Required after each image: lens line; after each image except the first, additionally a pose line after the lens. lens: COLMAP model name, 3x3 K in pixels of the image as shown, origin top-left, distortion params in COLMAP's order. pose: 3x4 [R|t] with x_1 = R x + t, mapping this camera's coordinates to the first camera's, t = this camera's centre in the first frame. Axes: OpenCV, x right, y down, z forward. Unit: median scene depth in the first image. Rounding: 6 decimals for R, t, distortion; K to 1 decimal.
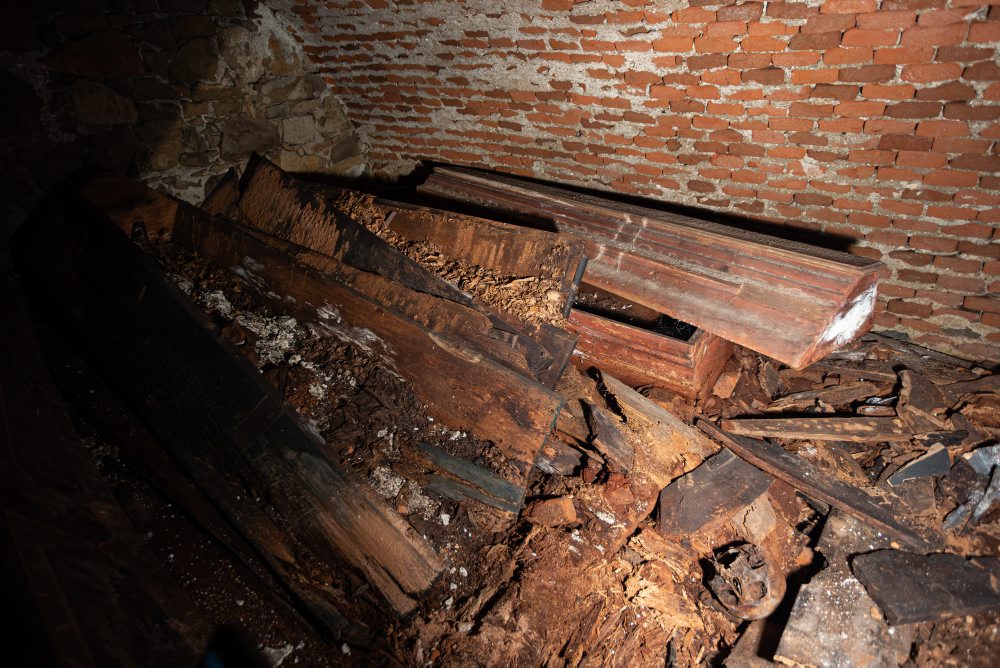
lens RADIAL K [[581.6, 0, 496.0], [0, 581.6, 327.7], [0, 0, 1]] dist [-0.044407, 0.004238]
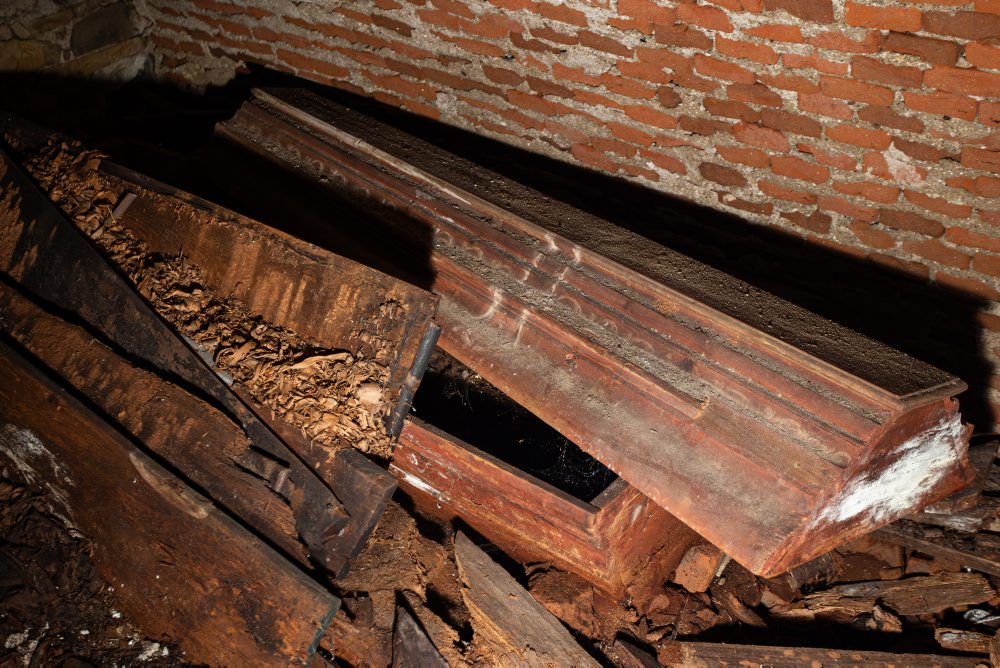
lens RADIAL K [[1143.0, 0, 501.3], [0, 1143.0, 336.3], [0, 0, 1]] dist [0.007862, 0.000000]
pose [[0.997875, 0.063004, 0.016613, 0.177946], [-0.063084, 0.997999, 0.004391, -0.108669], [-0.016303, -0.005430, 0.999852, -0.068642]]
